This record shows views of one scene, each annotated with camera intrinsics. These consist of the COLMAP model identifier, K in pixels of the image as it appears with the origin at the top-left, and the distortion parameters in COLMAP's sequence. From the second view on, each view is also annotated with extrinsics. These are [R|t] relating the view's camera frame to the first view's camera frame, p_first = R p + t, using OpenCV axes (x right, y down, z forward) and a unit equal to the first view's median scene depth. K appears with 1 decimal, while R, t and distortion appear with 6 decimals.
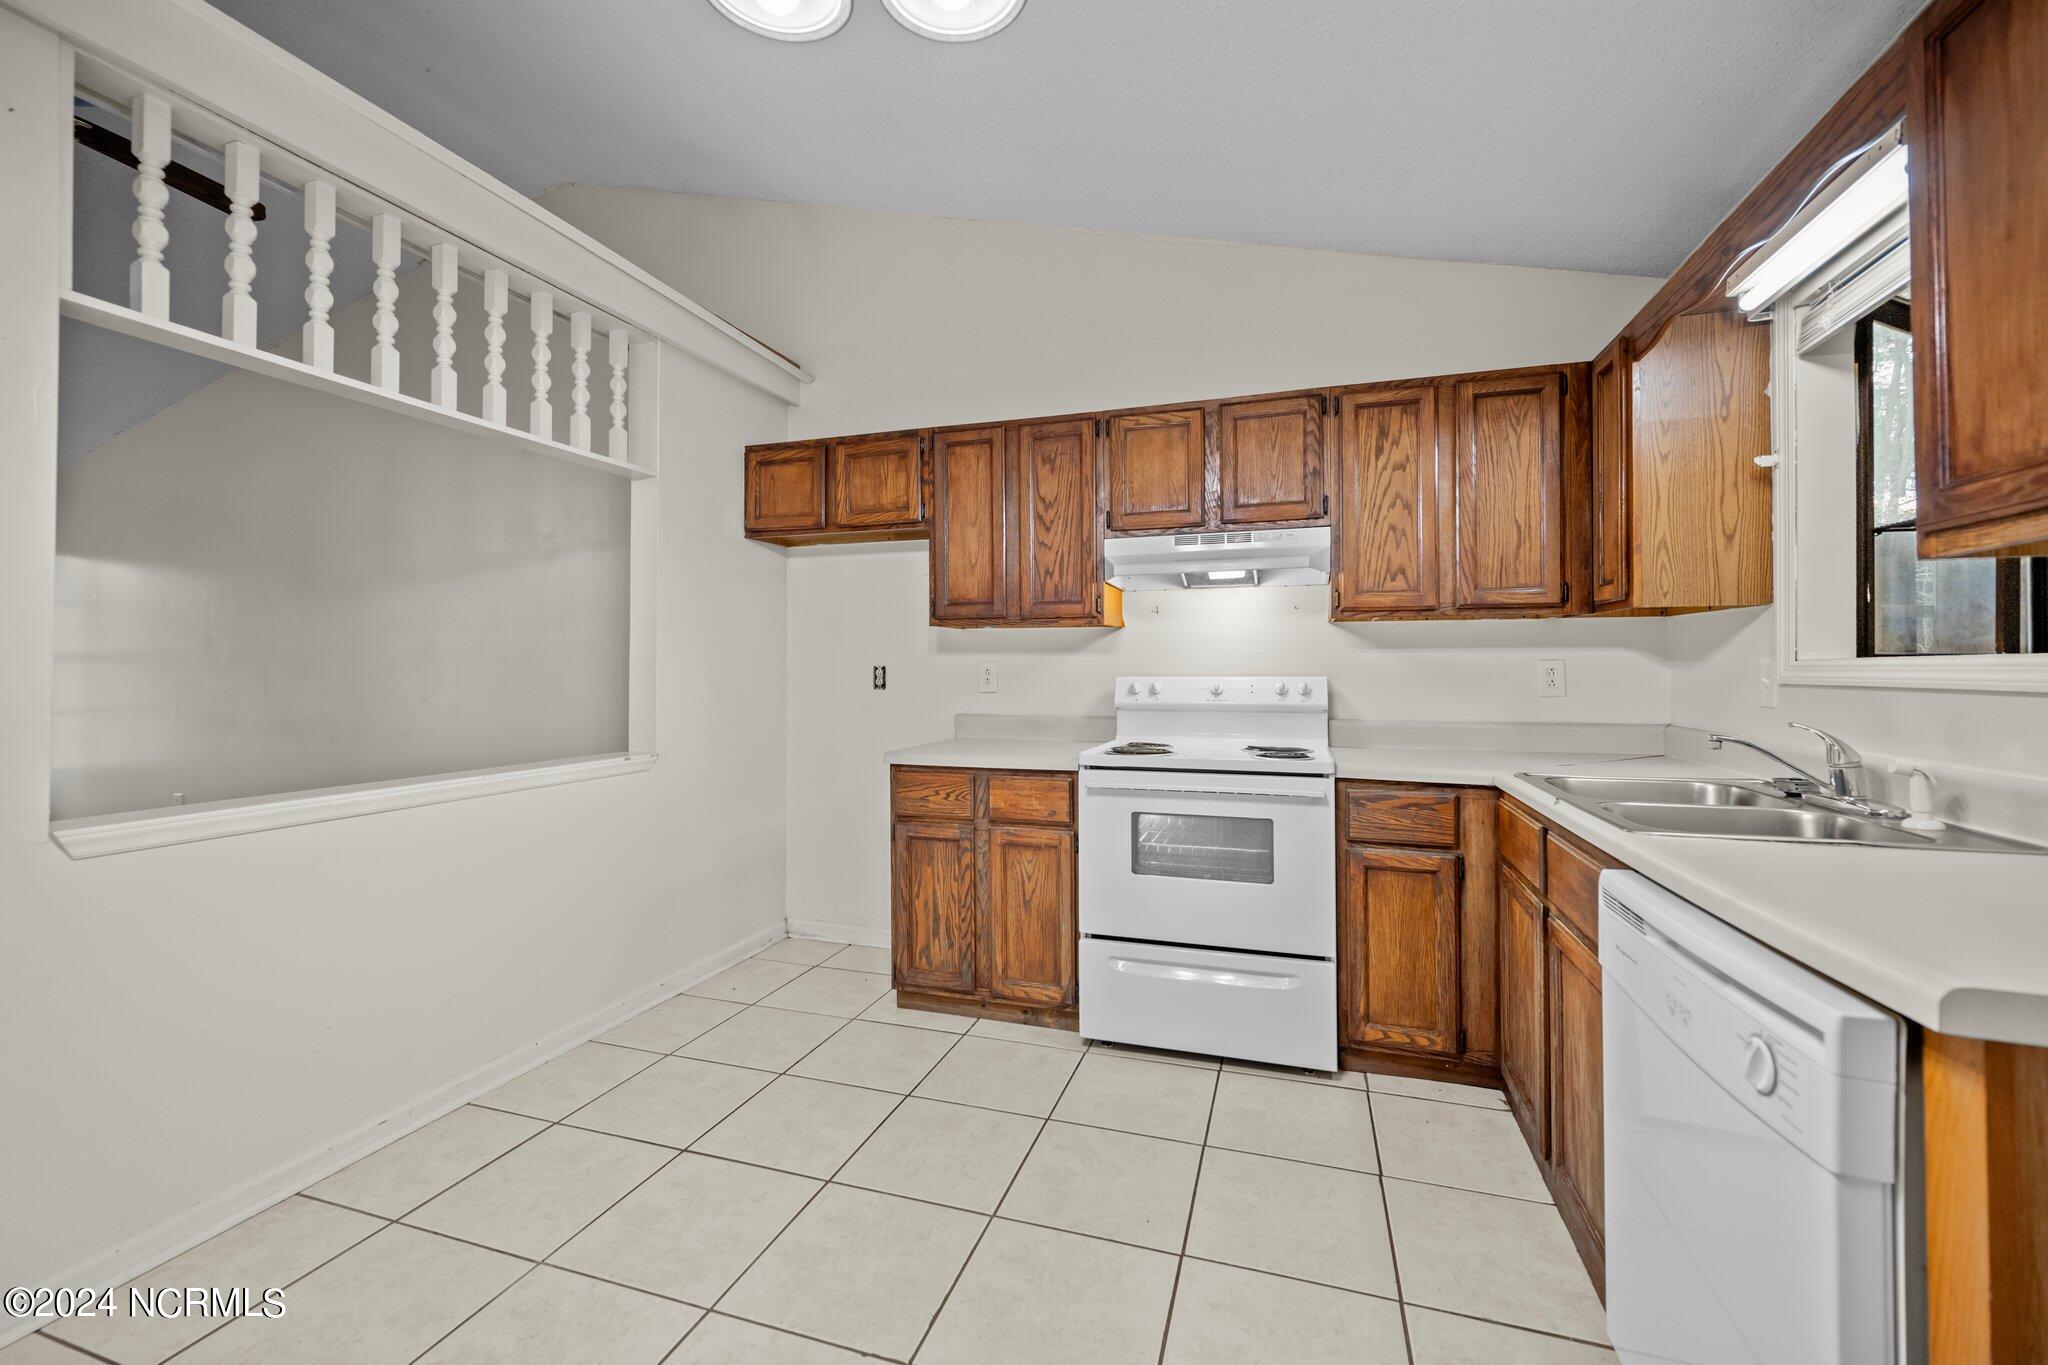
lens RADIAL K [[834.0, 0, 1030.6], [0, 834.0, 665.5], [0, 0, 1]] dist [0.004676, 0.000198]
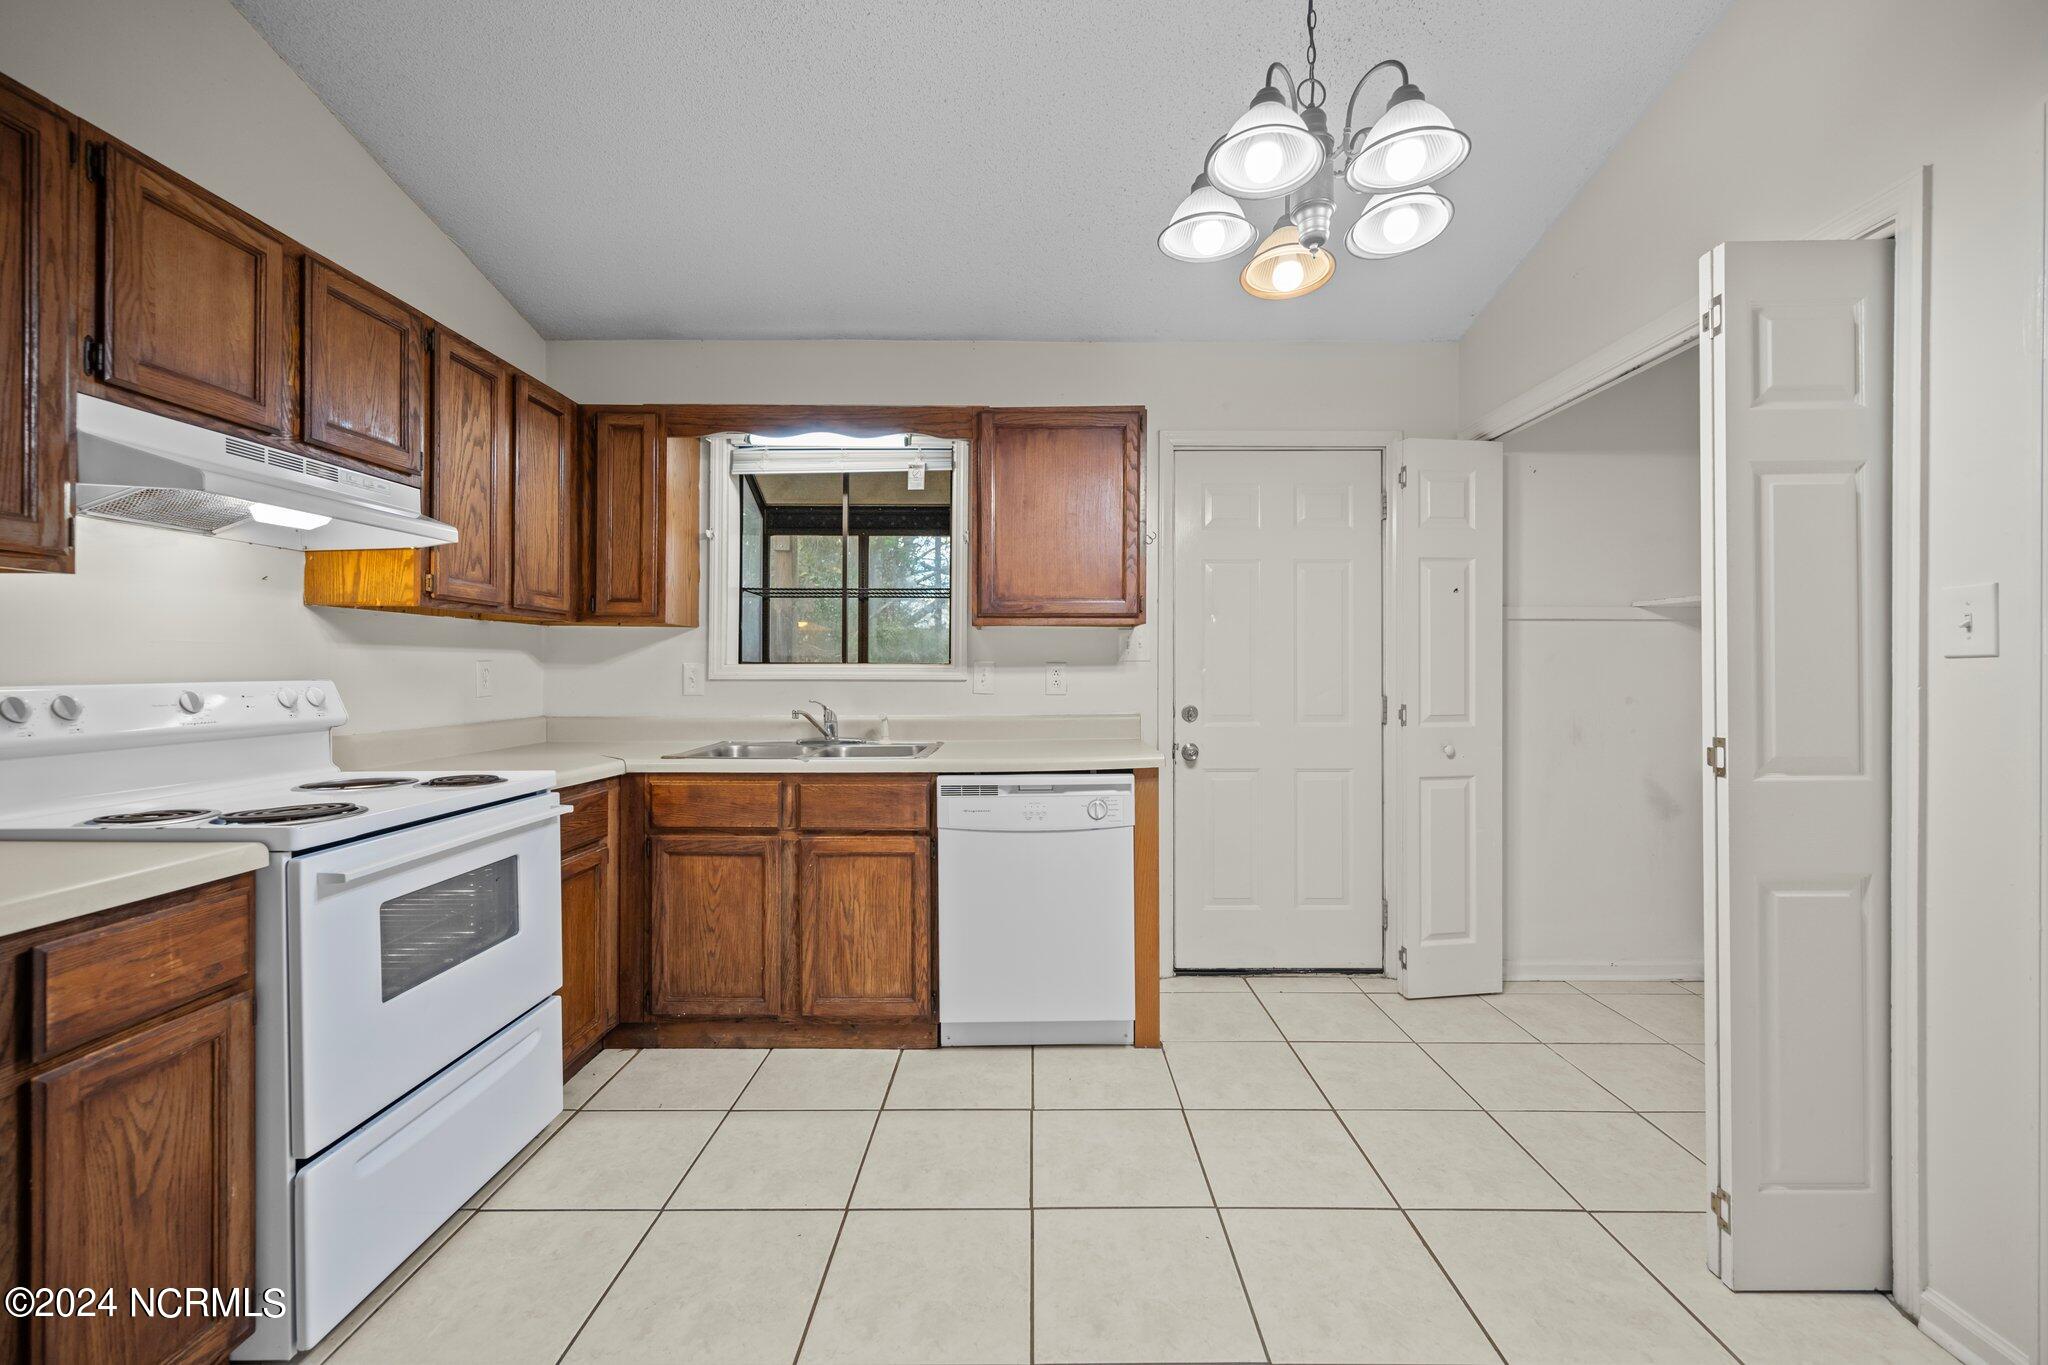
lens RADIAL K [[820.0, 0, 1030.5], [0, 820.0, 666.4], [0, 0, 1]] dist [0.001185, 0.000187]
pose [[-0.303069, 0.000609, 0.952968, -0.566725], [-0.009912, 0.999944, -0.003791, -0.001502], [-0.952917, -0.010595, -0.303046, 0.693183]]
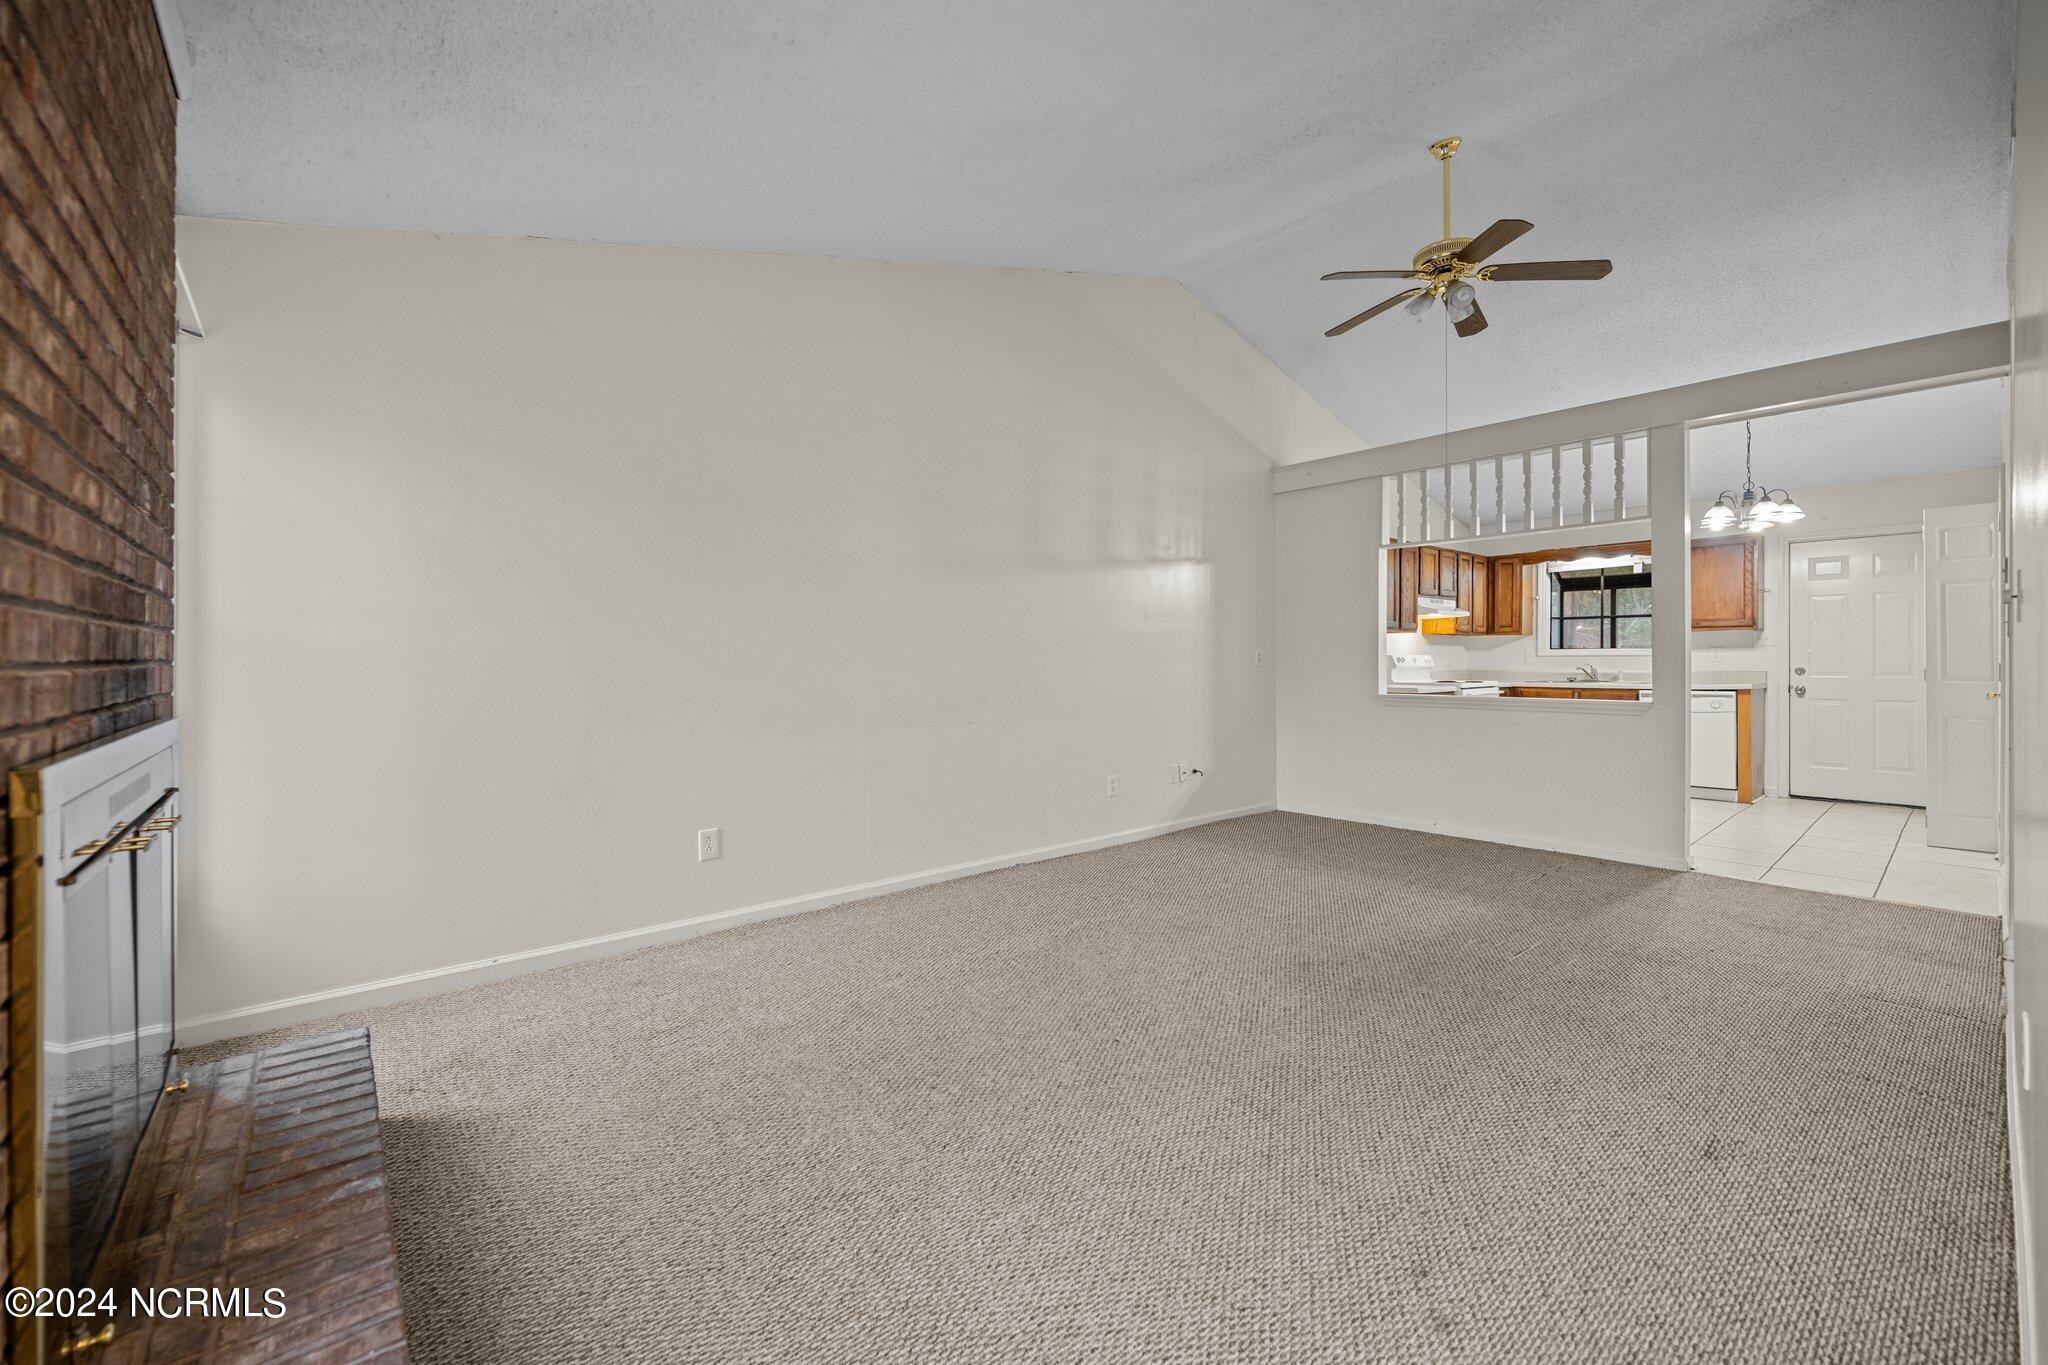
lens RADIAL K [[820.0, 0, 1030.5], [0, 820.0, 666.4], [0, 0, 1]] dist [0.001185, 0.000187]
pose [[0.523831, -0.011687, 0.851742, -2.748233], [-0.003354, 0.999870, 0.015783, 0.015411], [-0.851815, -0.011125, 0.523724, 0.781070]]
